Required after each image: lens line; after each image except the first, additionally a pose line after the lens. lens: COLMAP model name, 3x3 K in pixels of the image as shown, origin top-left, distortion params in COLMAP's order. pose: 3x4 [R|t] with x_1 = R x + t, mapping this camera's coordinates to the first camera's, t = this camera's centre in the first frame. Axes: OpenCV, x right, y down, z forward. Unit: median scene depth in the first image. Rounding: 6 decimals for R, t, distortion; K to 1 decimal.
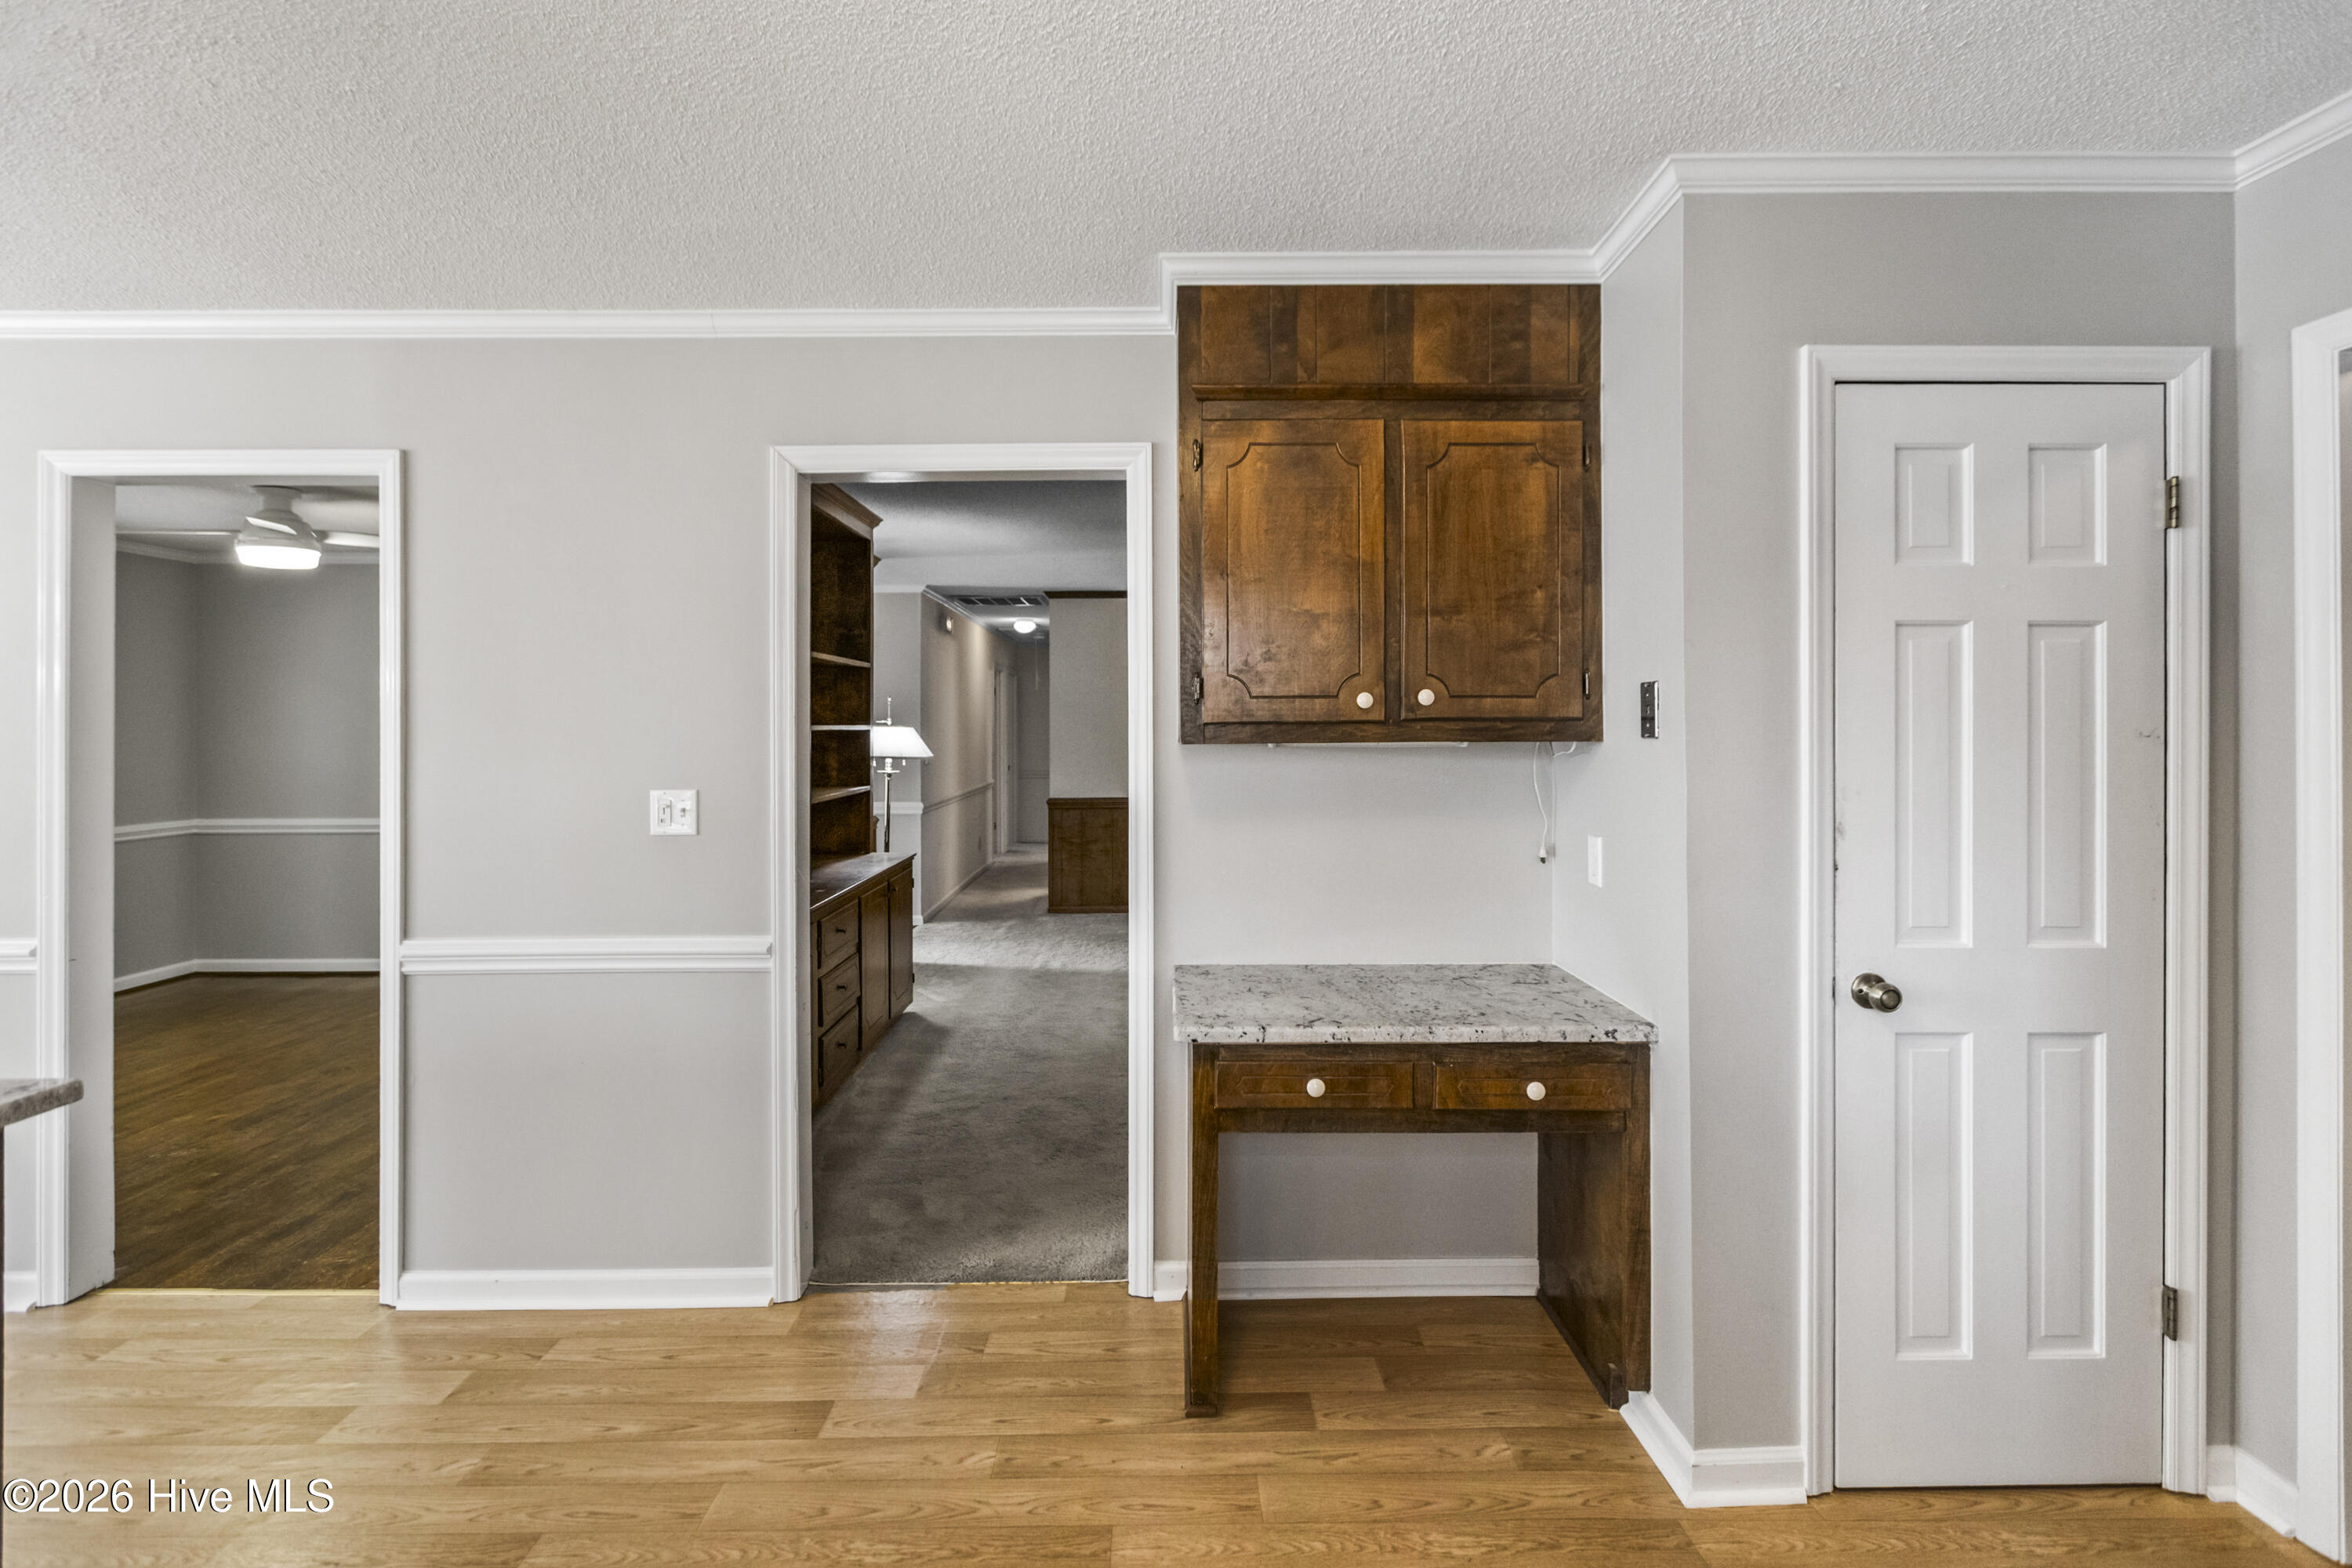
lens RADIAL K [[1096.2, 0, 1157.8], [0, 1096.2, 718.3], [0, 0, 1]] dist [0.003662, -0.000930]
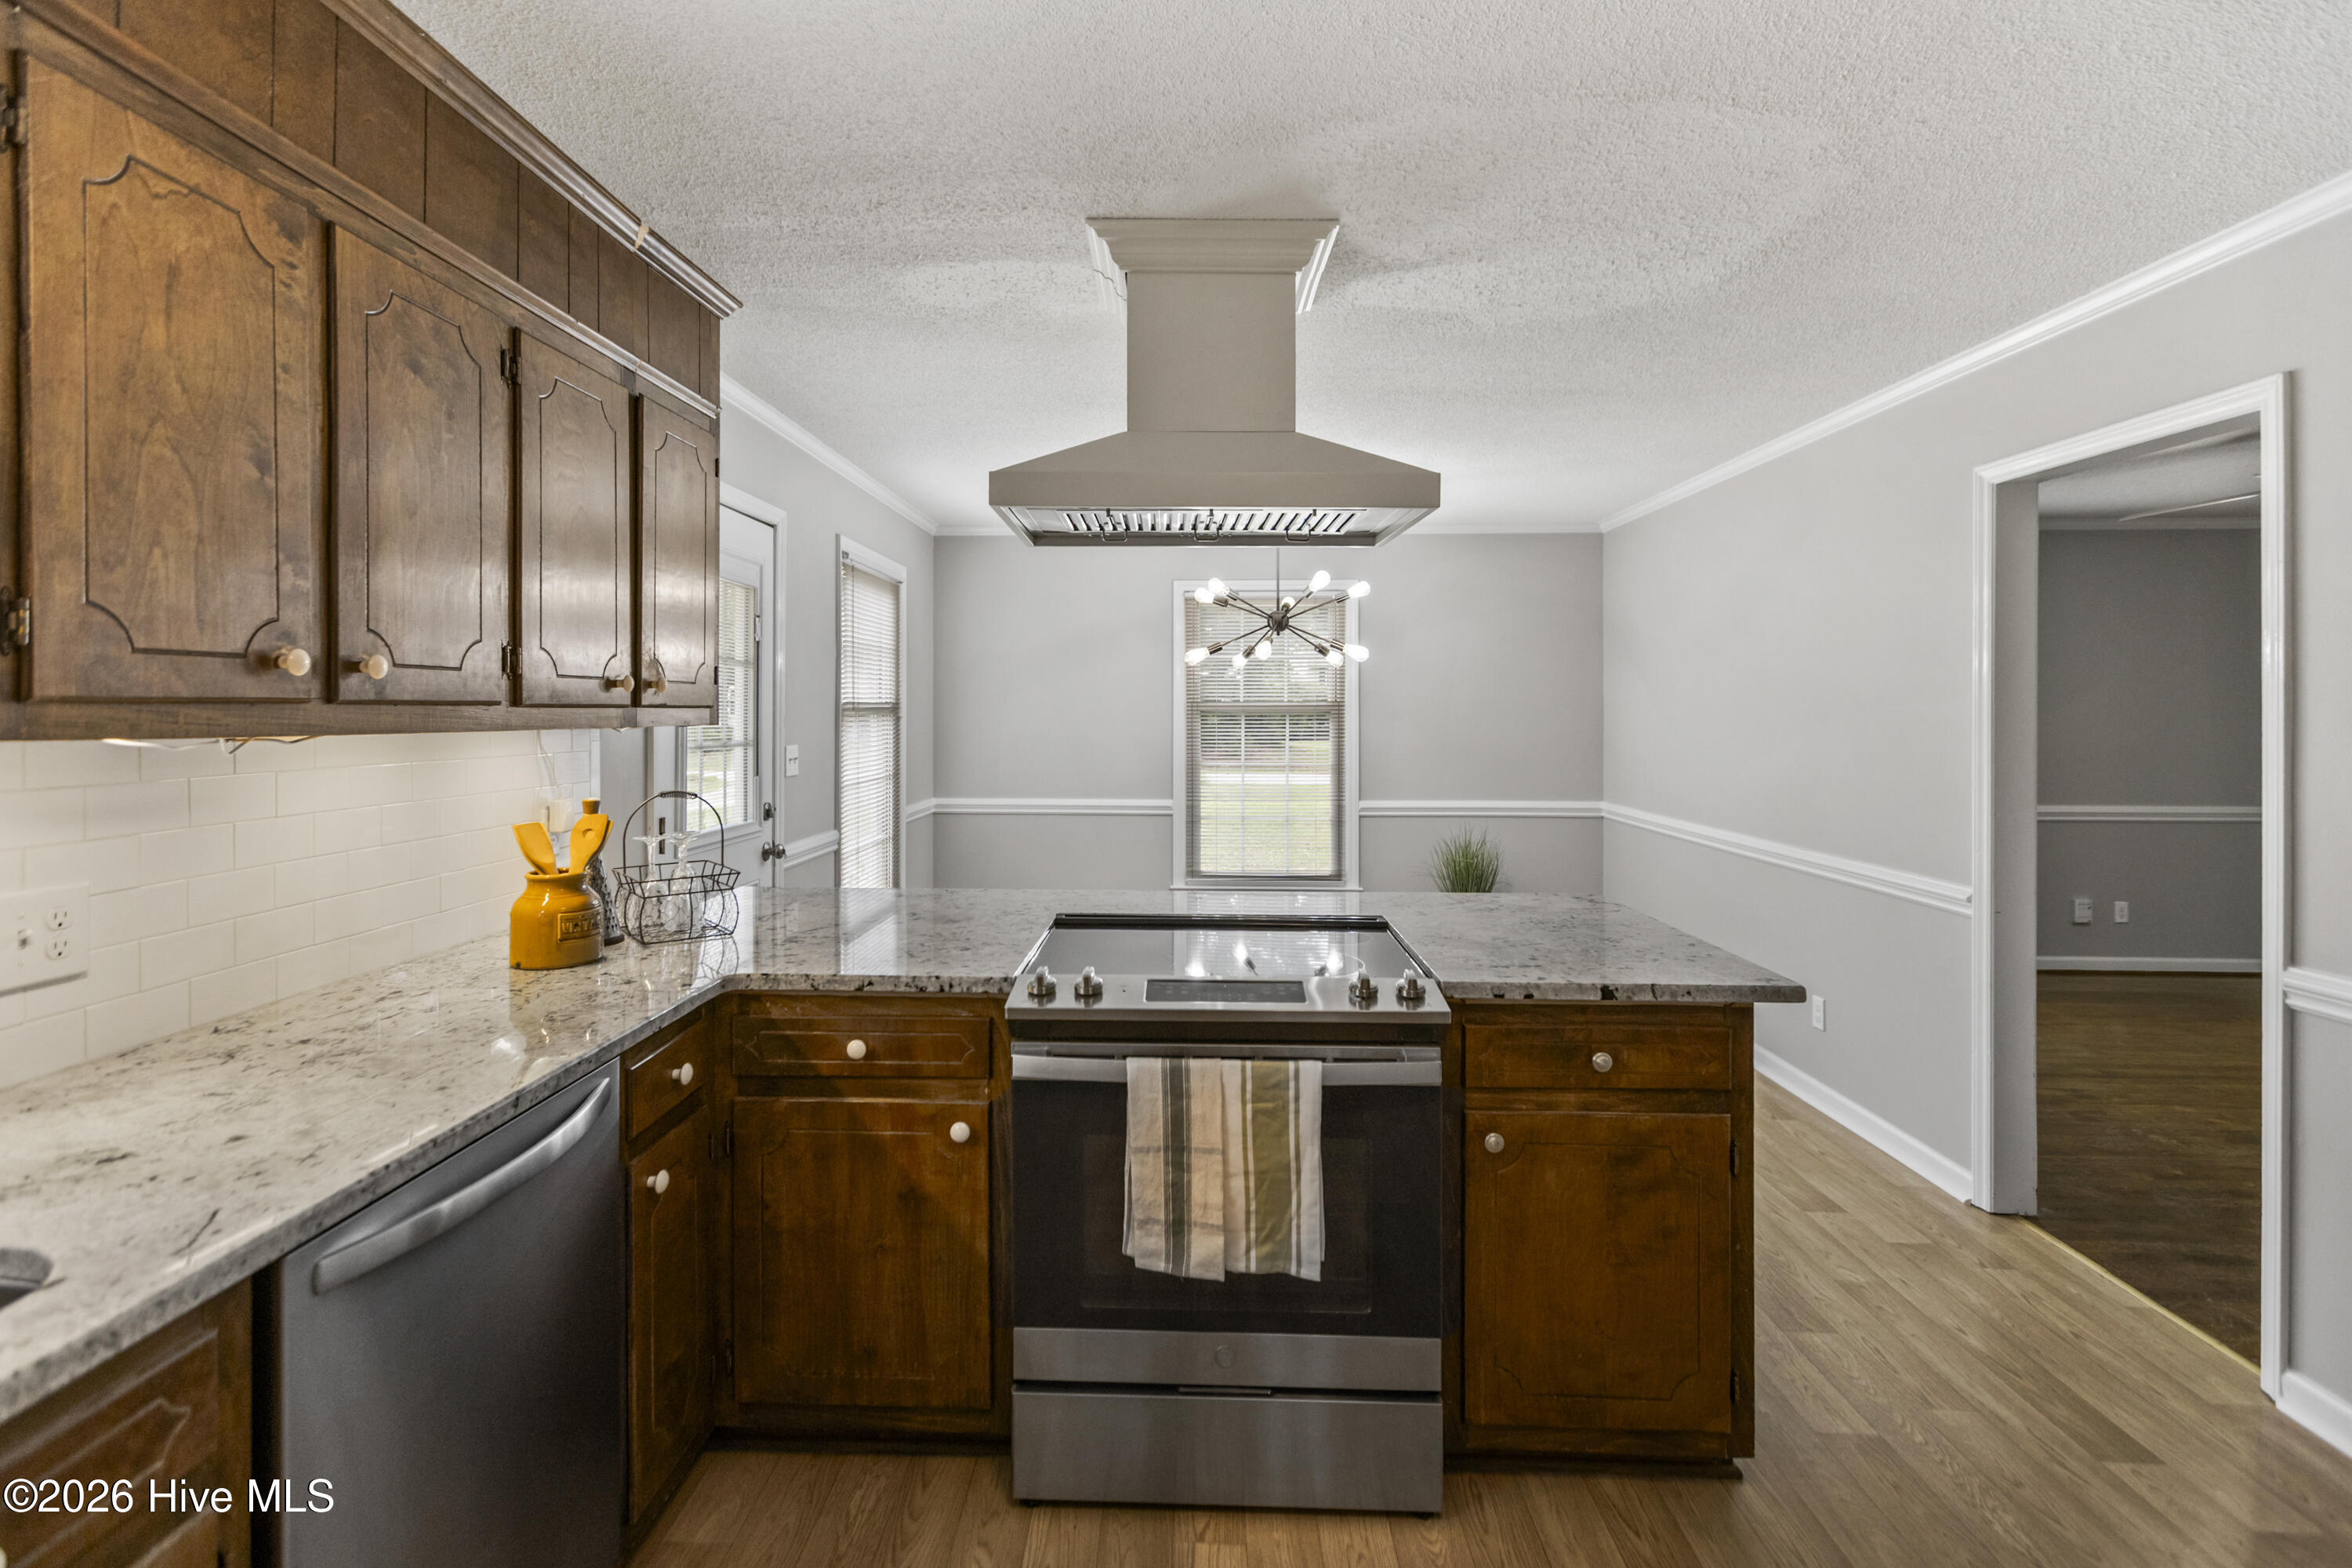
lens RADIAL K [[1096.2, 0, 1160.7], [0, 1096.2, 707.1], [0, 0, 1]] dist [0.003662, -0.000930]
pose [[-0.041302, 0.004246, -0.999138, 0.176200], [0.003826, 0.999984, 0.004092, 0.000654], [0.999139, -0.003653, -0.041318, 0.191280]]
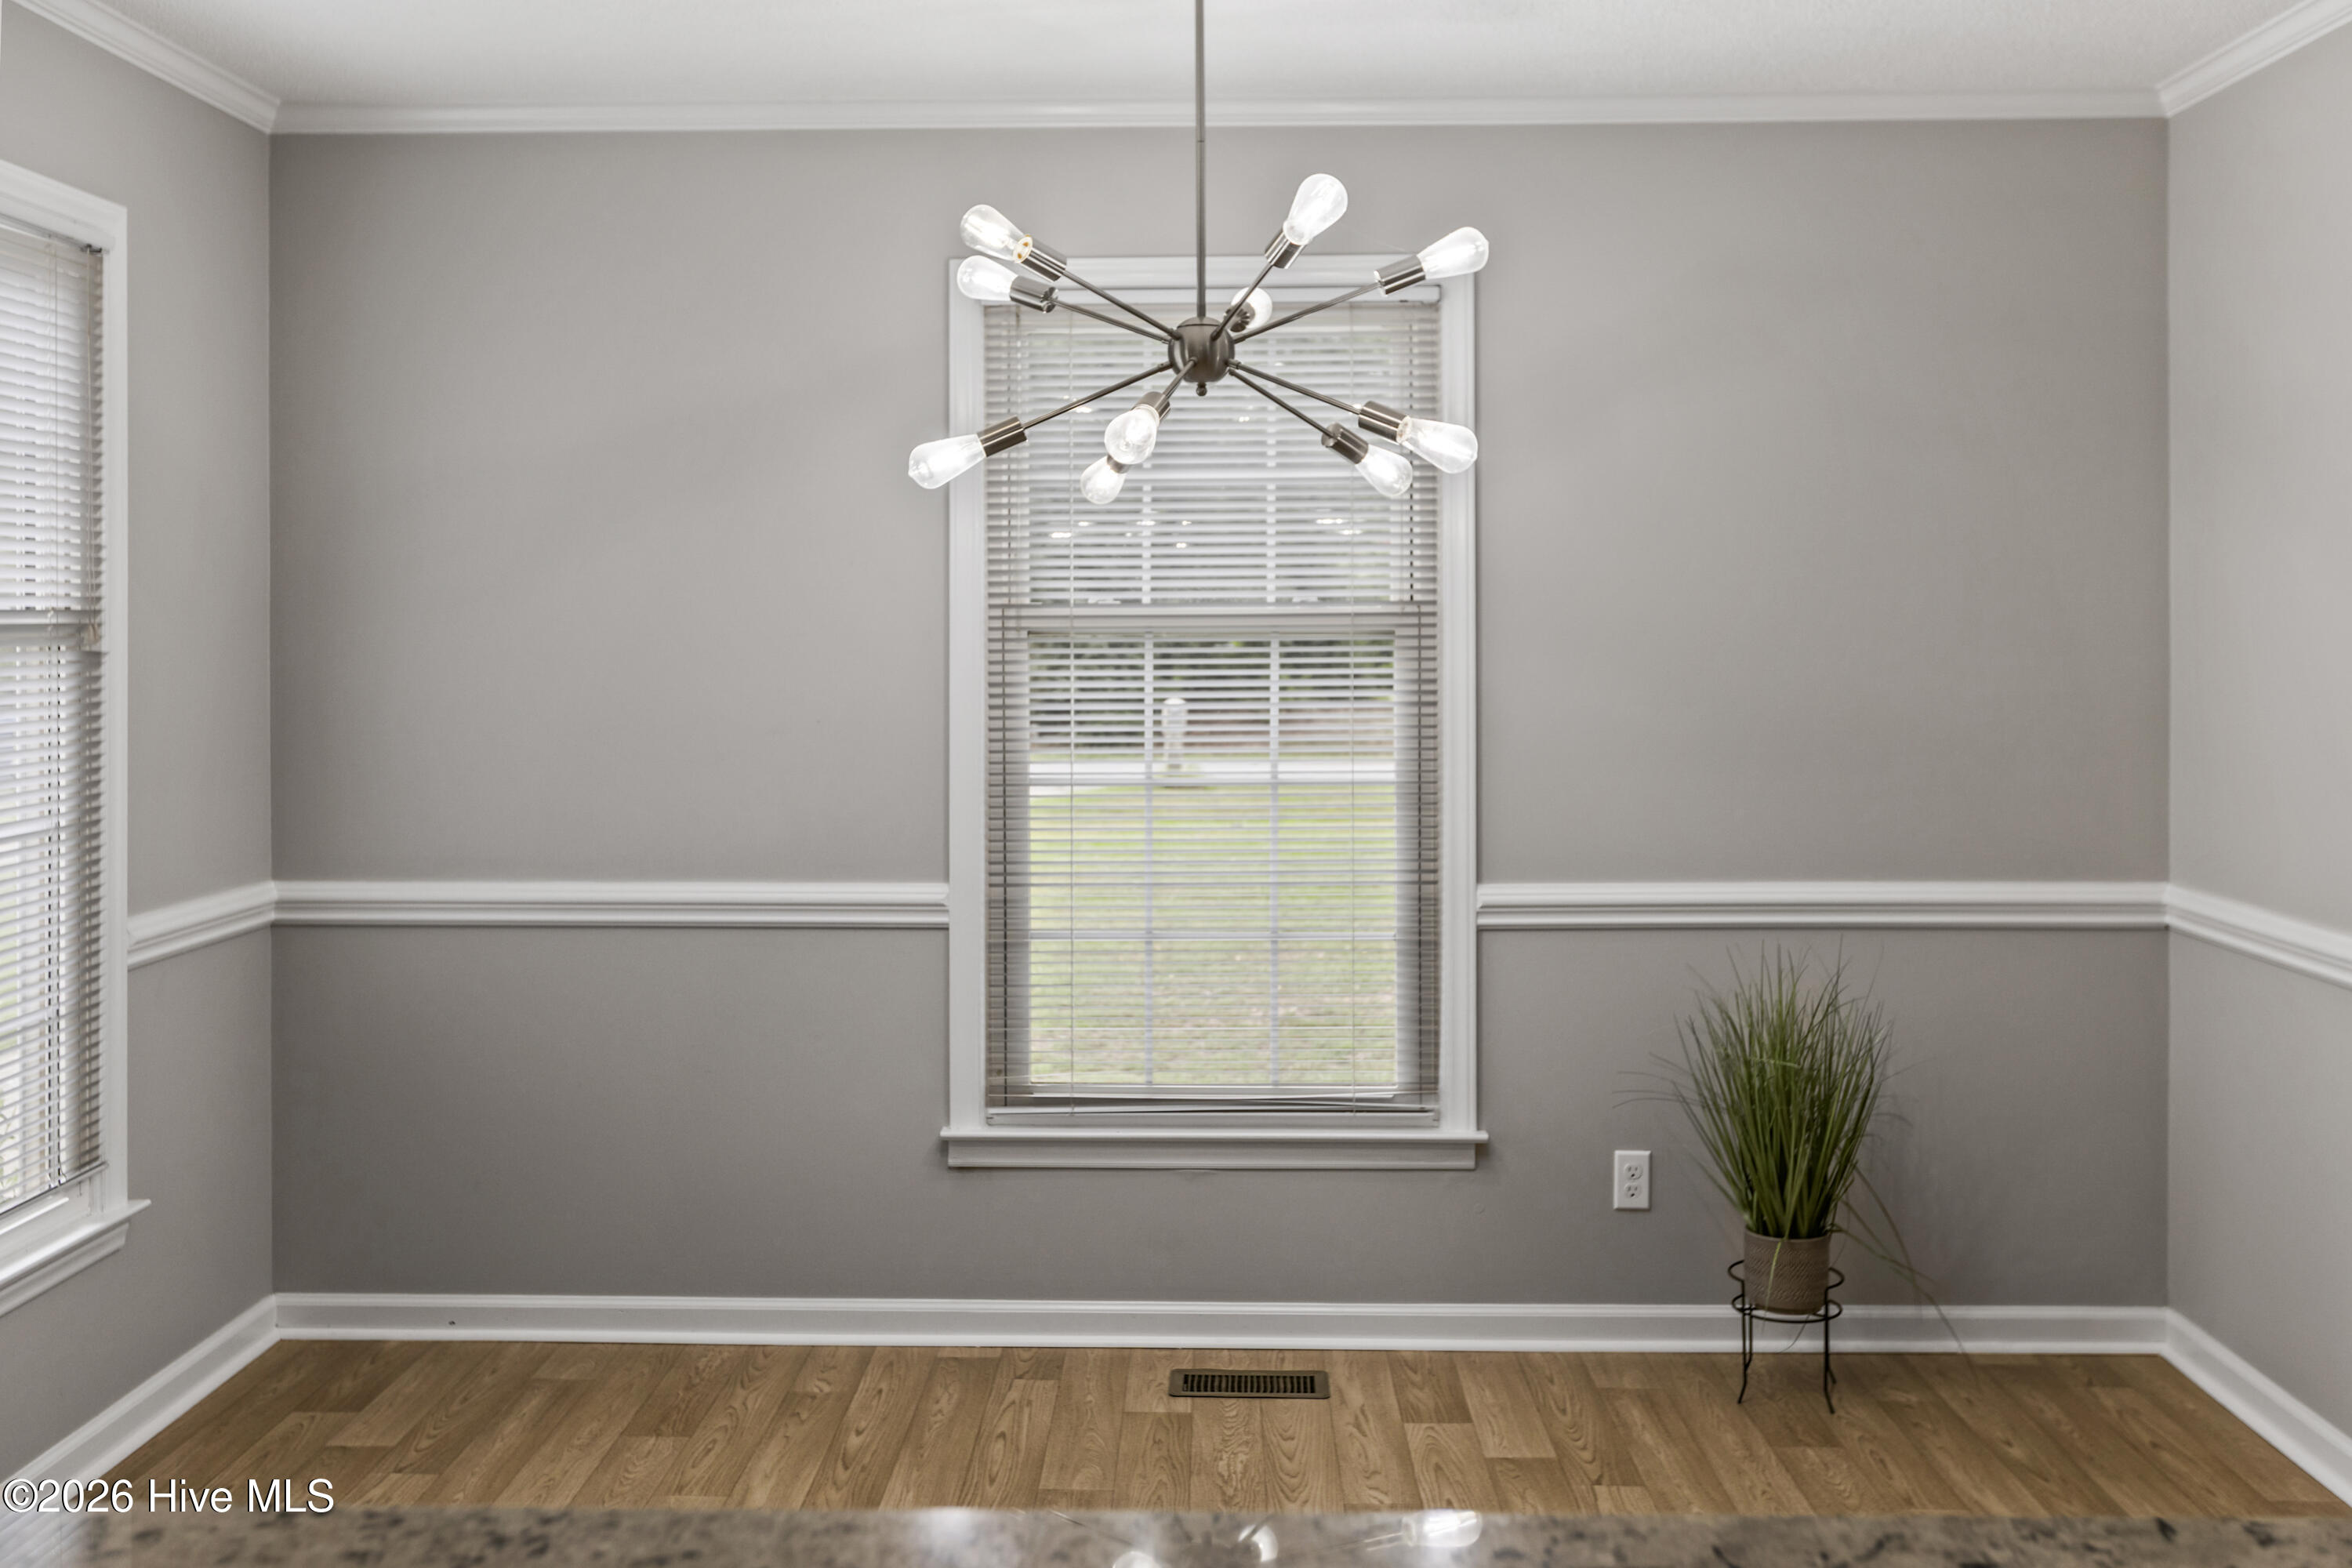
lens RADIAL K [[2238.6, 0, 1134.2], [0, 2238.6, 617.9], [0, 0, 1]] dist [-0.001383, 0.000000]
pose [[-0.036876, 0.006247, -0.999300, -0.459276], [0.006676, 0.999960, 0.006005, -0.000077], [0.999298, -0.006450, -0.036916, 0.317218]]
